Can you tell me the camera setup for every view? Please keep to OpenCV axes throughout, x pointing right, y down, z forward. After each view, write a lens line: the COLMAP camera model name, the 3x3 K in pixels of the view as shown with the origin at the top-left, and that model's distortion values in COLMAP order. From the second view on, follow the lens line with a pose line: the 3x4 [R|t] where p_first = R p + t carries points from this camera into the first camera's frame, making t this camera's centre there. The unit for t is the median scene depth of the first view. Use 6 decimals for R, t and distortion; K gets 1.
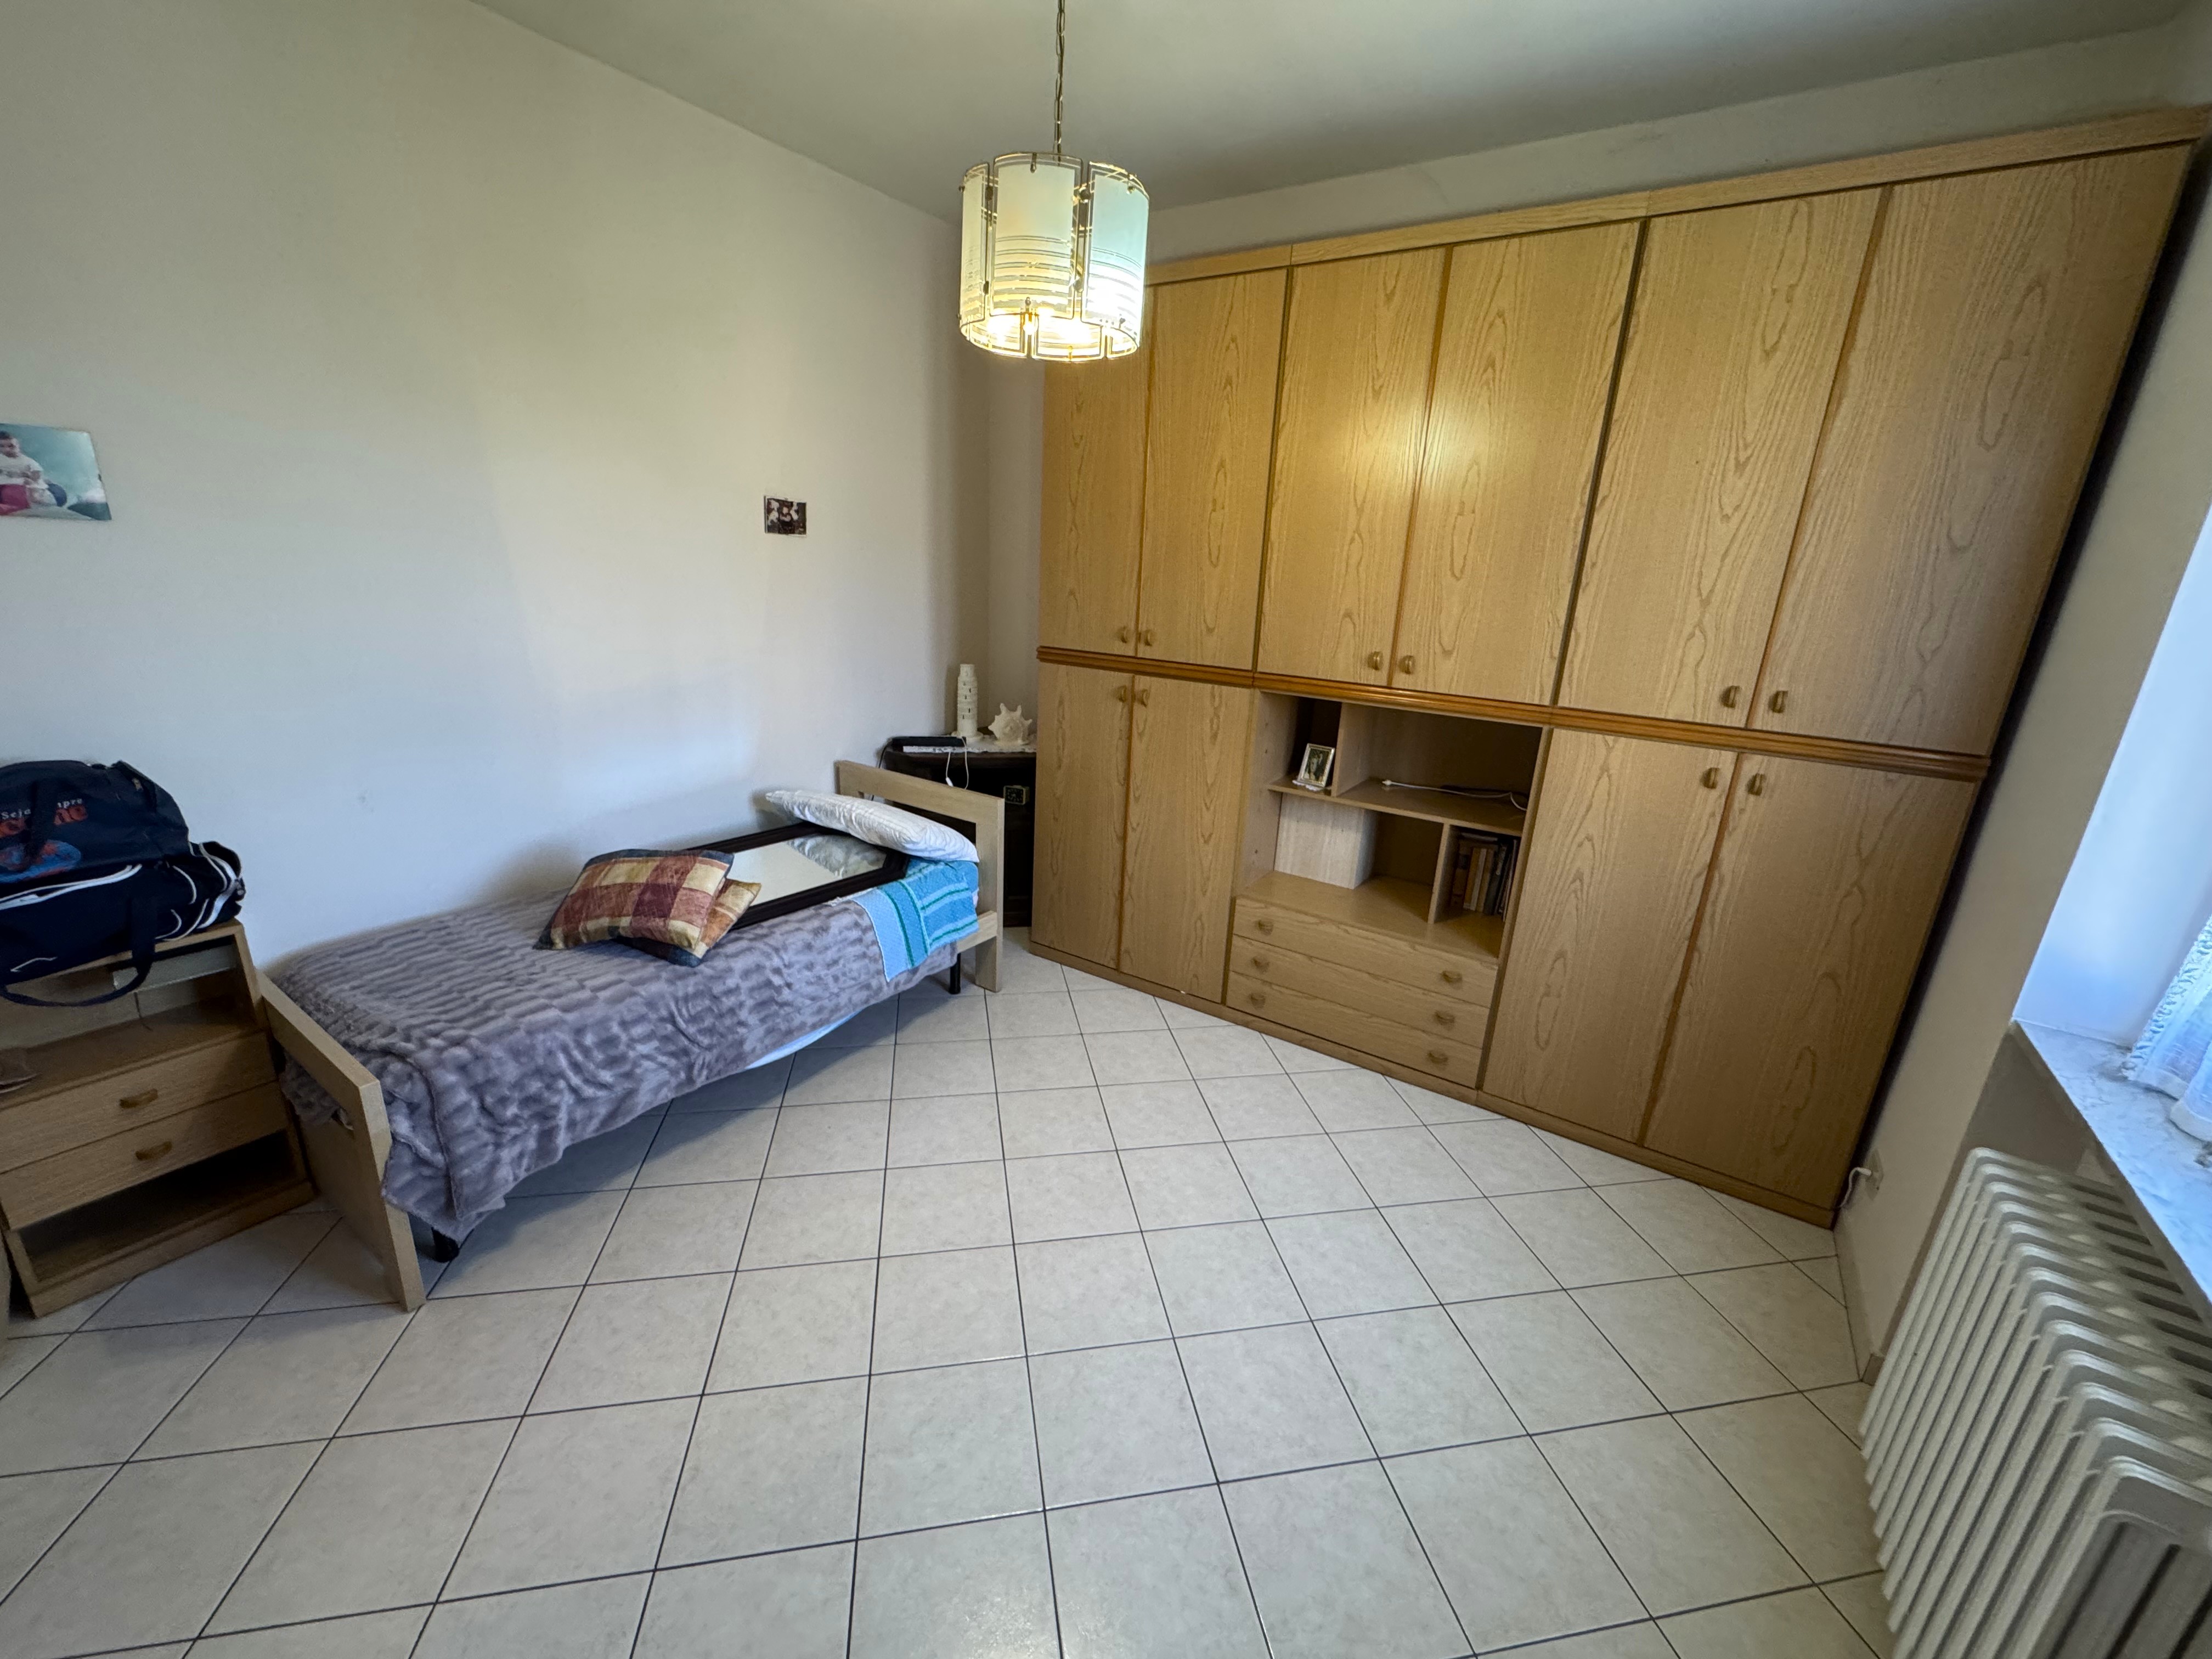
lens RADIAL K [[883.6, 0, 1104.4], [0, 883.6, 827.1], [0, 0, 1]] dist [-0.003403, 0.000143]
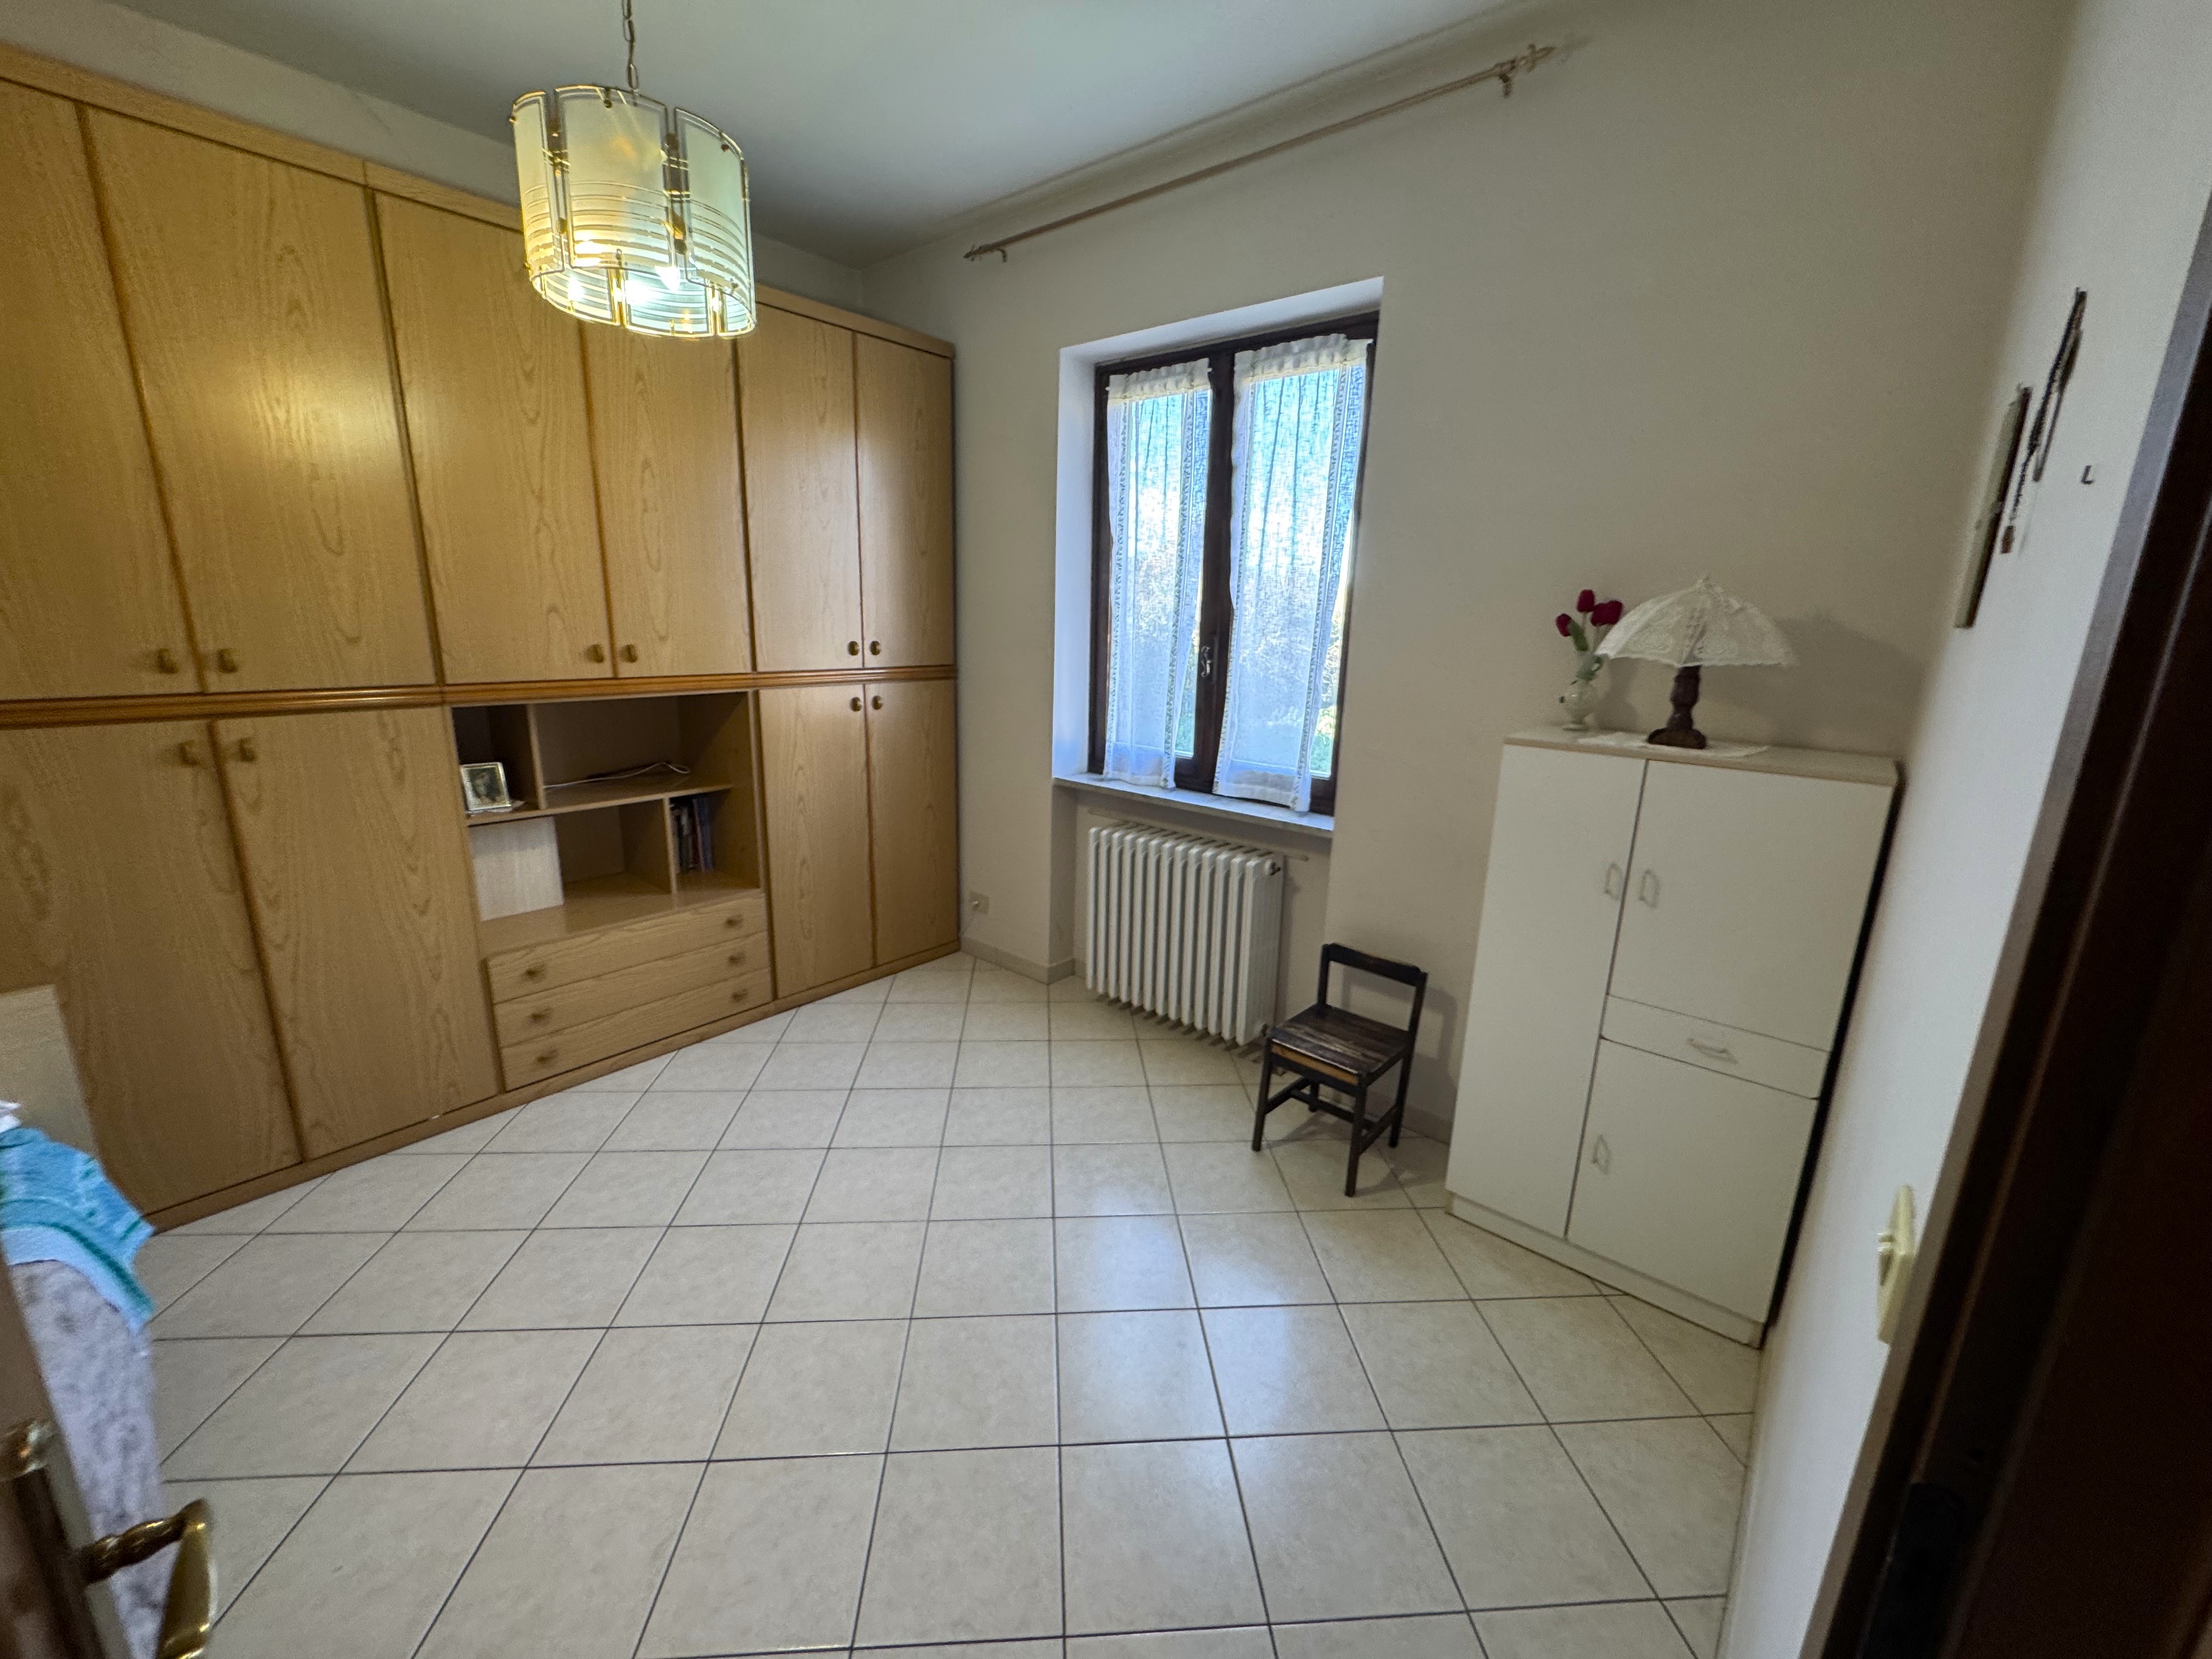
lens RADIAL K [[883.6, 0, 1104.4], [0, 883.6, 827.1], [0, 0, 1]] dist [-0.003403, 0.000143]
pose [[0.113004, -0.284656, 0.951946, -0.570167], [0.263587, 0.932343, 0.247504, -0.093640], [-0.957994, 0.222951, 0.180390, 0.295824]]
